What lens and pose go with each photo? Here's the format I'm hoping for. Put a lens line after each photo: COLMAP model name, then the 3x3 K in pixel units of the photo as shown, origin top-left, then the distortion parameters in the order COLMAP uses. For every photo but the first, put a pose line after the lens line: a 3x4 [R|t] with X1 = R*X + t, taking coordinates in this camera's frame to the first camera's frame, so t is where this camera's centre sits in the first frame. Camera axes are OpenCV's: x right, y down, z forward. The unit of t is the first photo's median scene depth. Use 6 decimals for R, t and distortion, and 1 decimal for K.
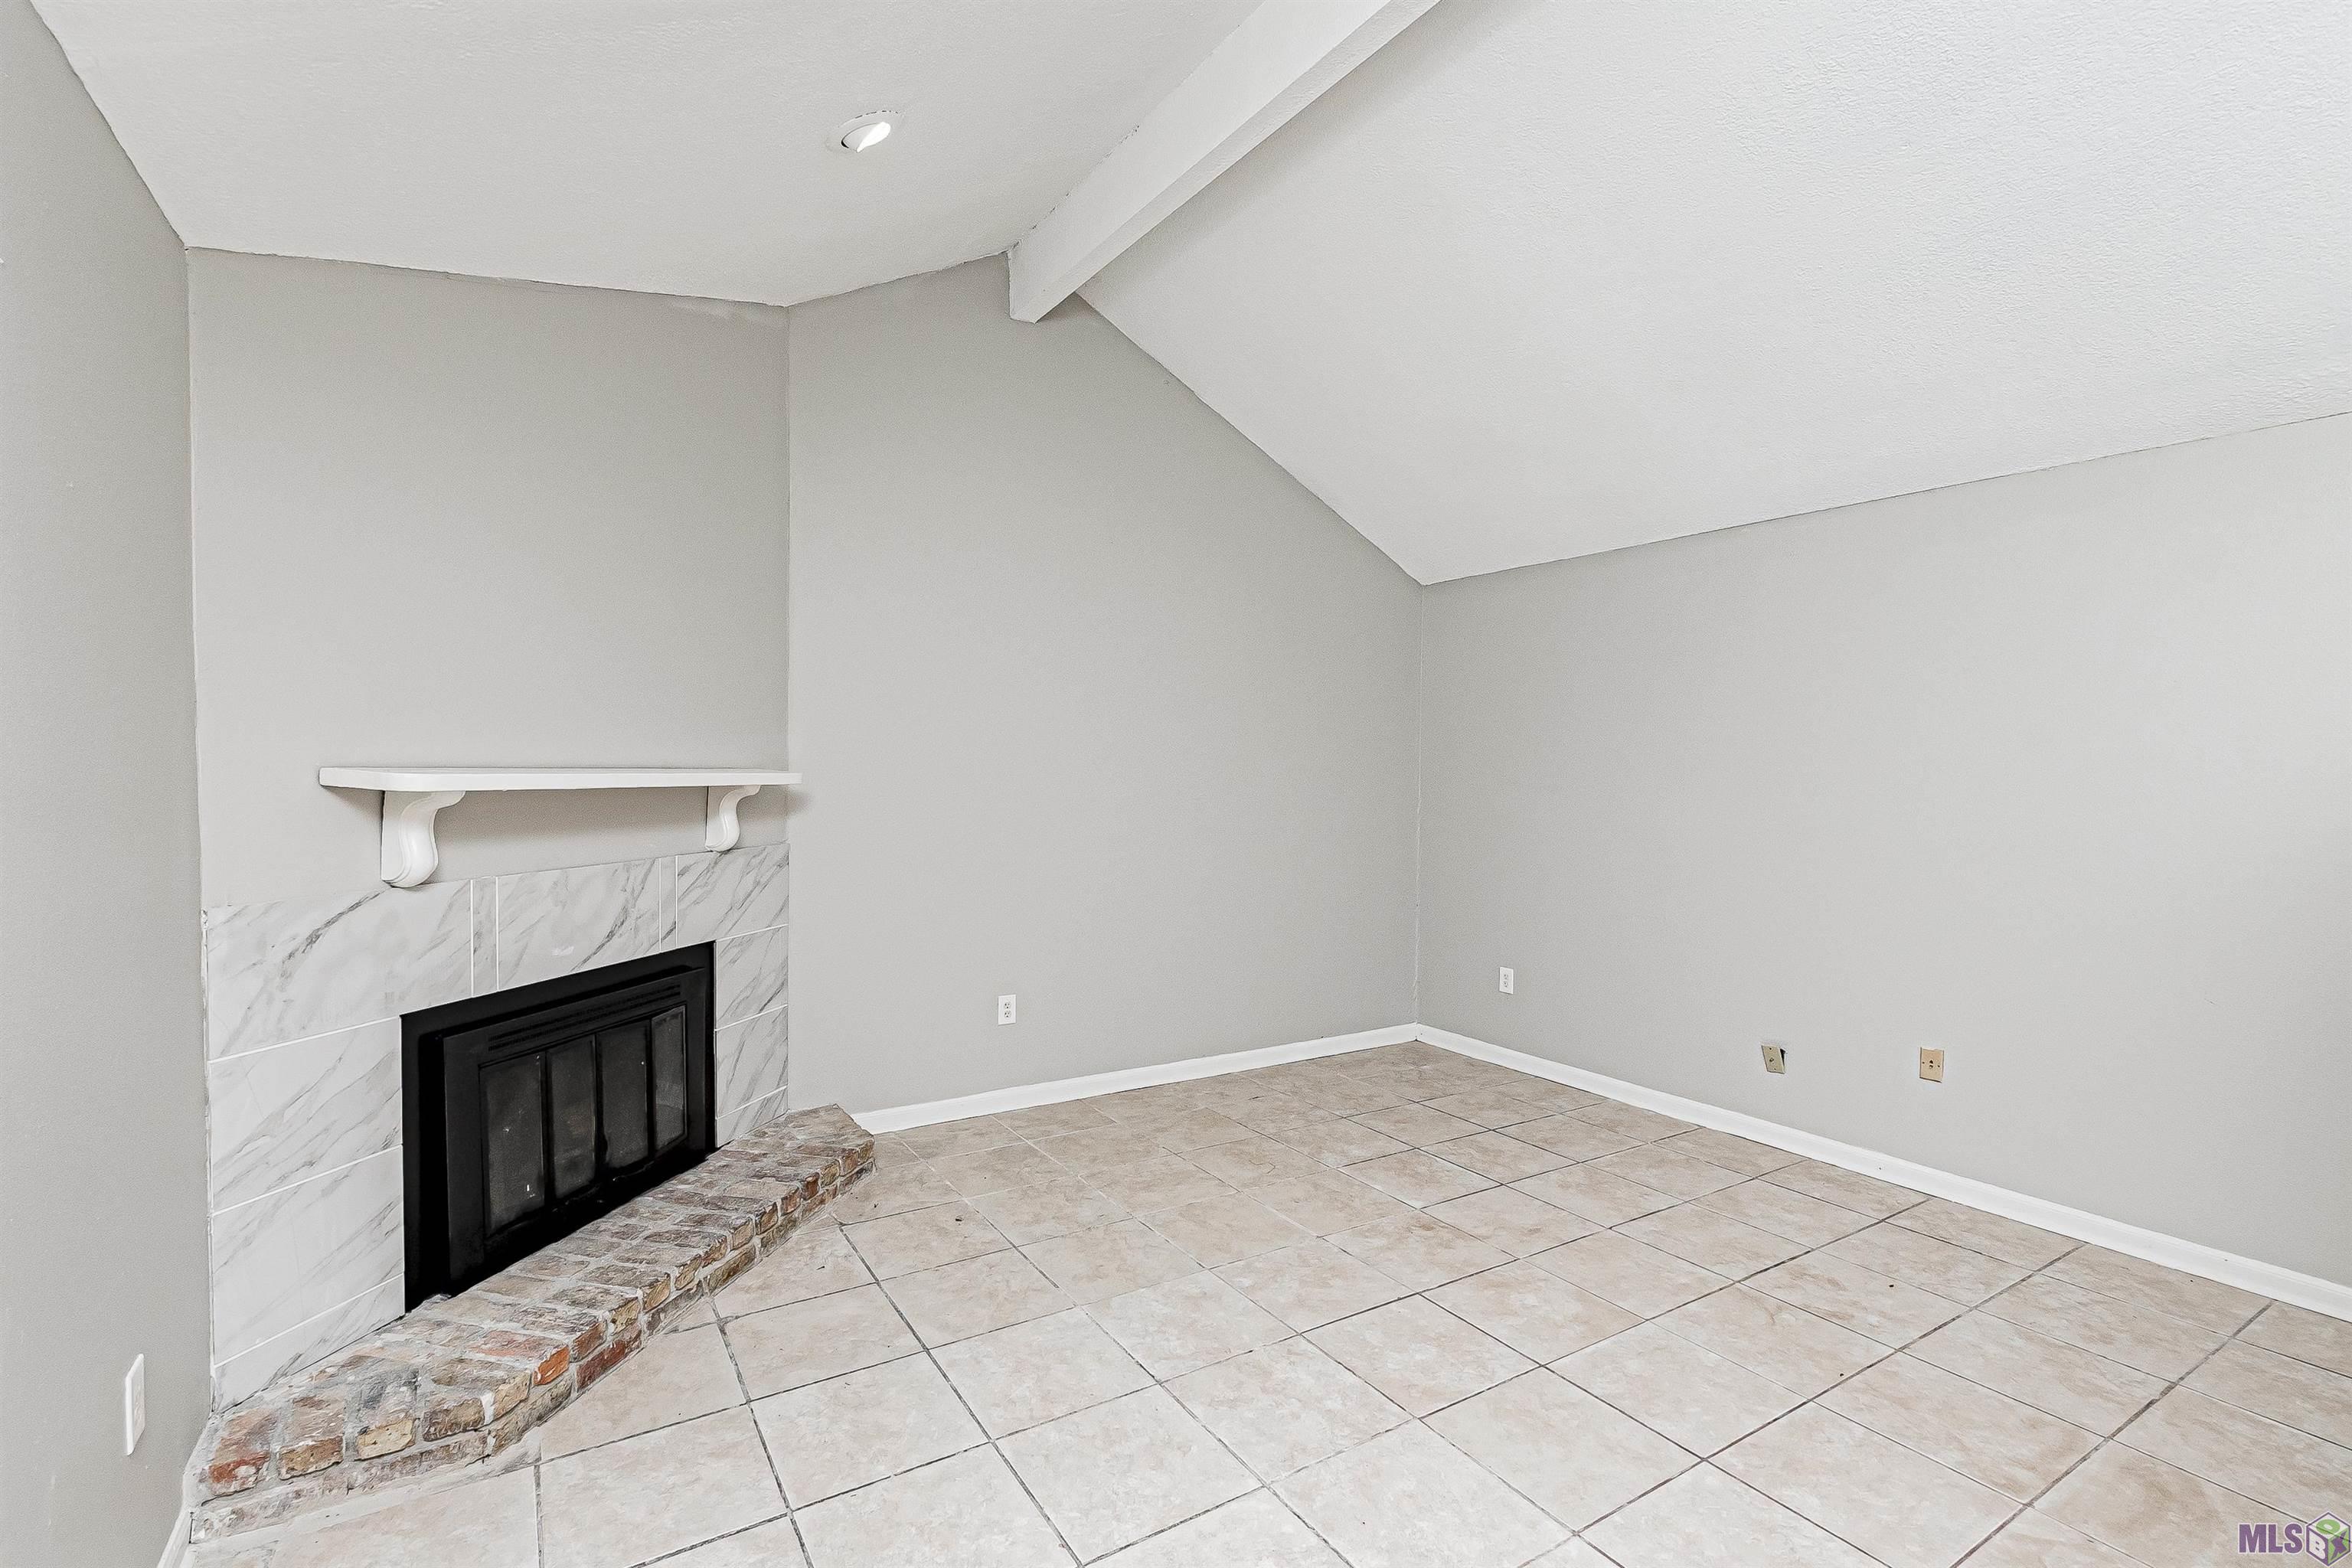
lens RADIAL K [[1076.4, 0, 1154.9], [0, 1076.4, 793.2], [0, 0, 1]] dist [0.000136, -0.001956]
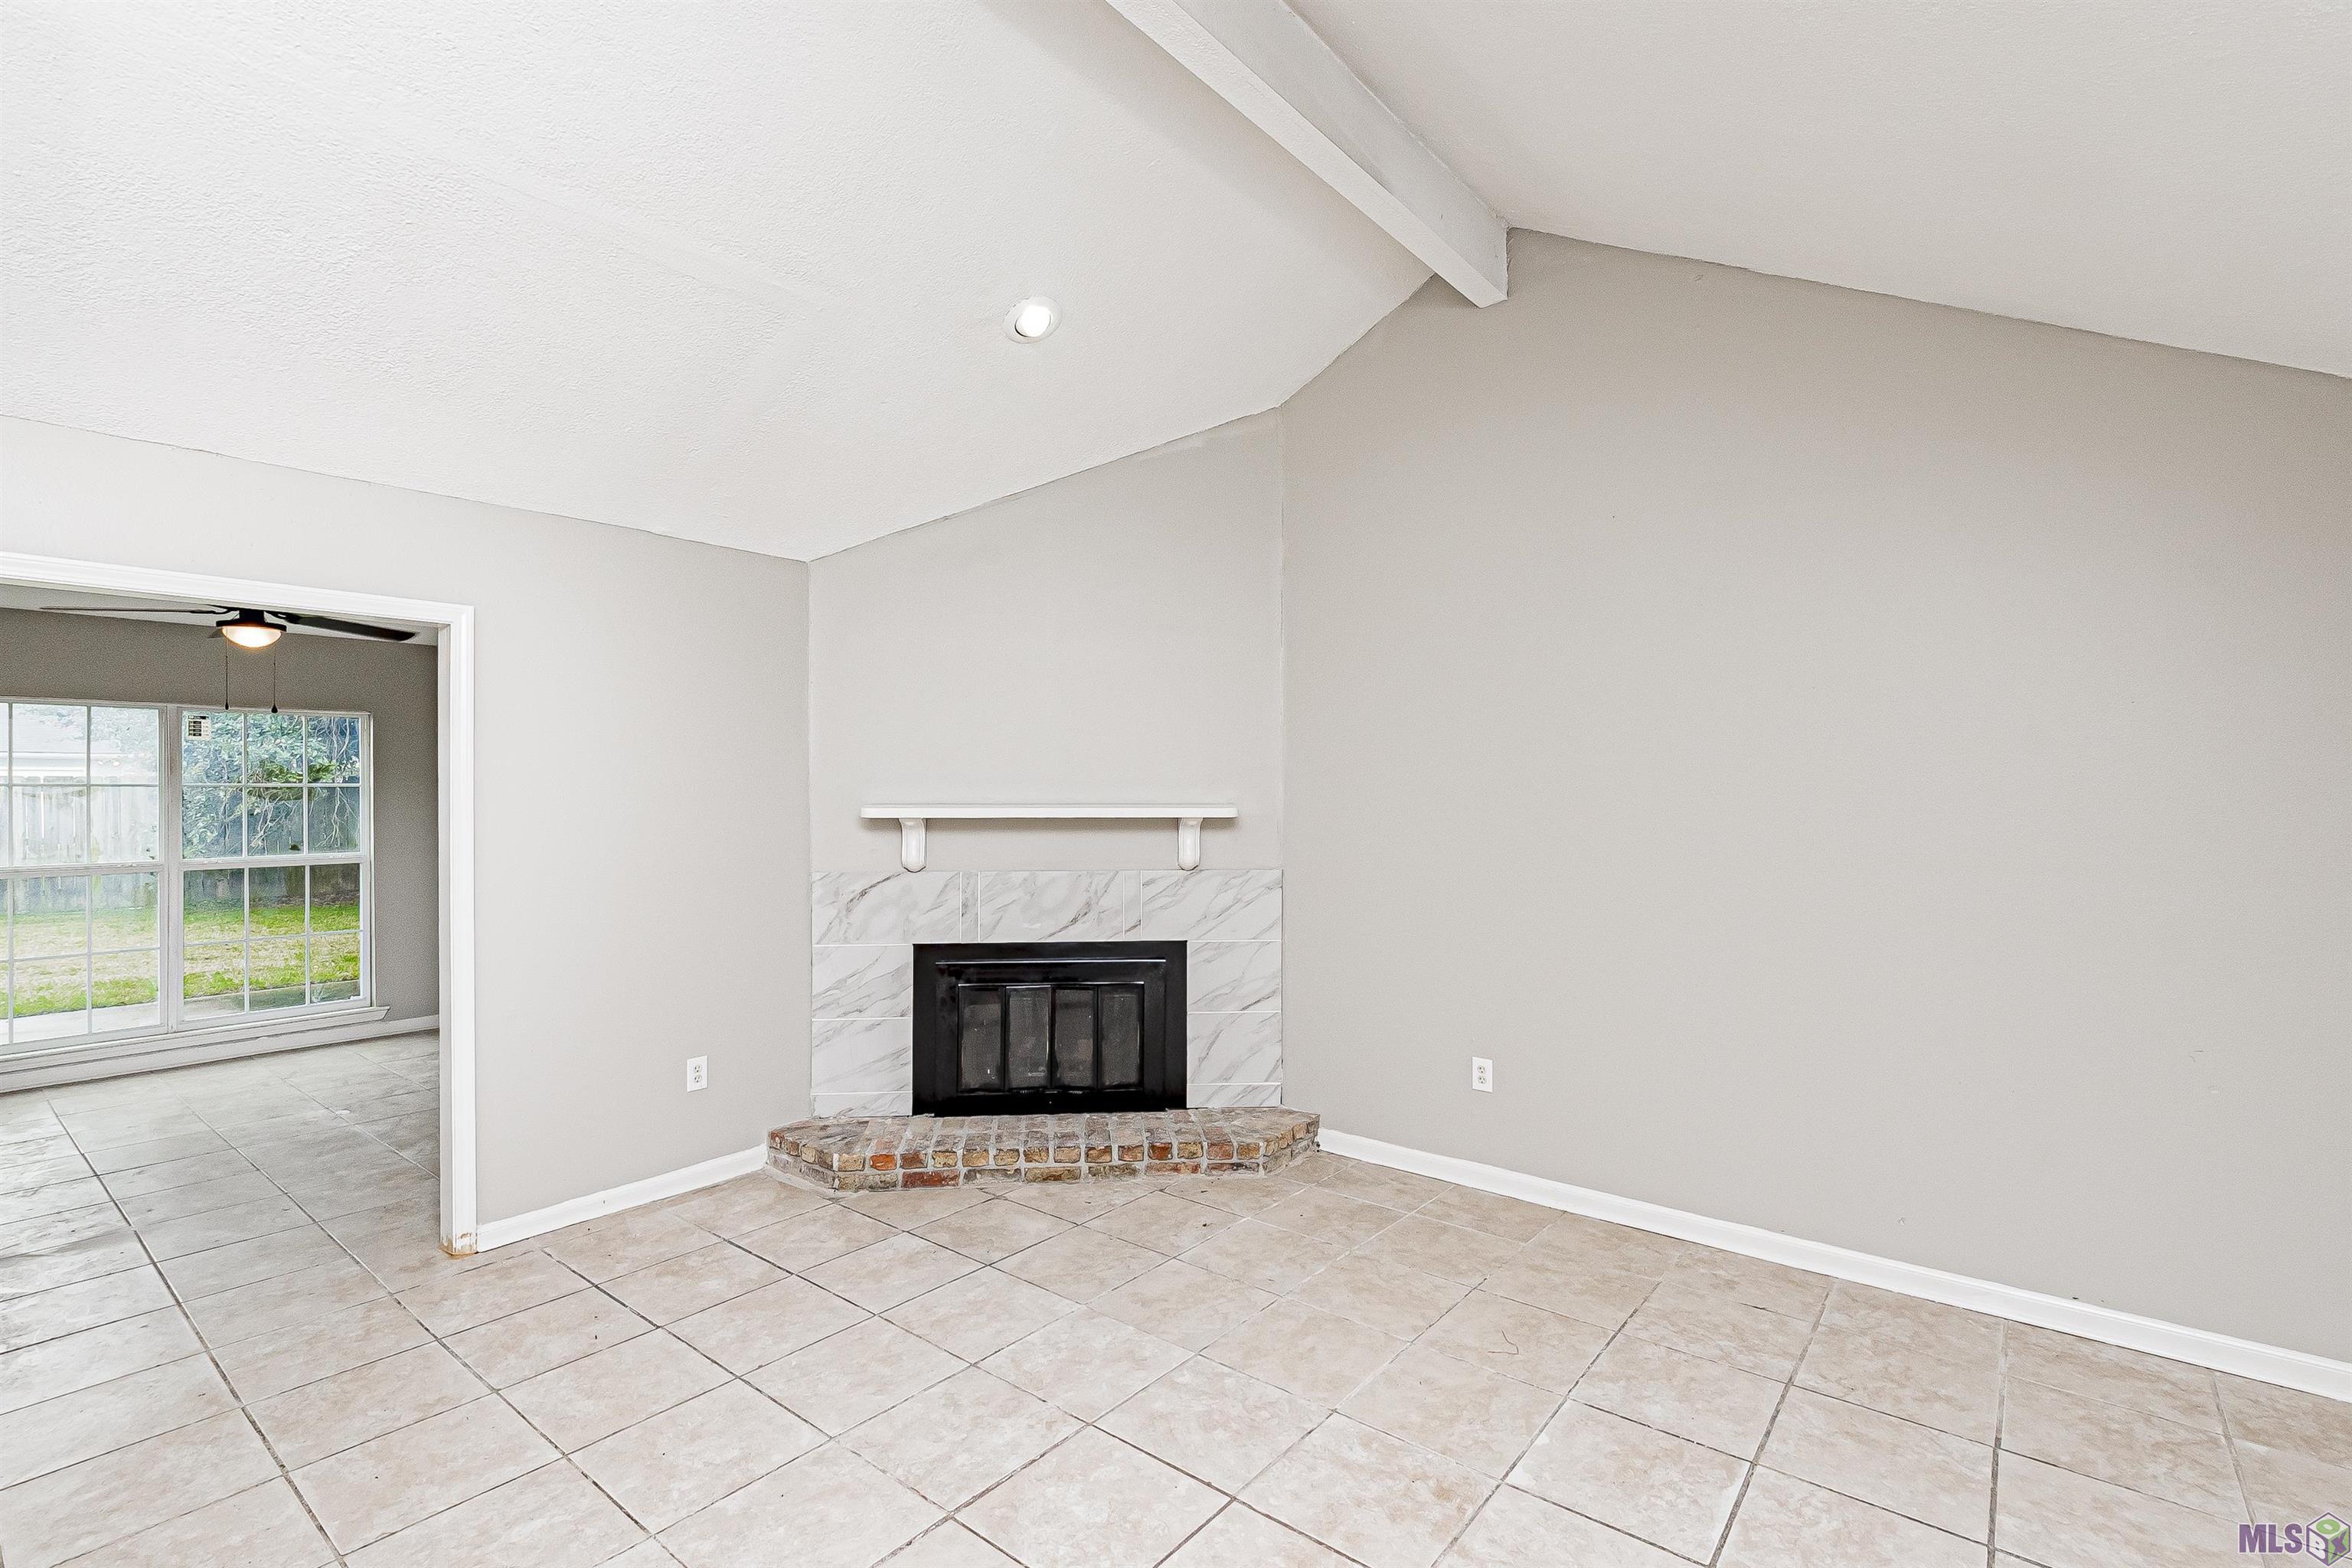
lens RADIAL K [[1076.4, 0, 1153.0], [0, 1076.4, 783.3], [0, 0, 1]] dist [0.000136, -0.001956]
pose [[0.325218, -0.010952, -0.945576, 0.939566], [-0.020230, 0.999624, -0.018536, -0.028126], [0.945423, 0.025157, 0.324874, 0.672081]]
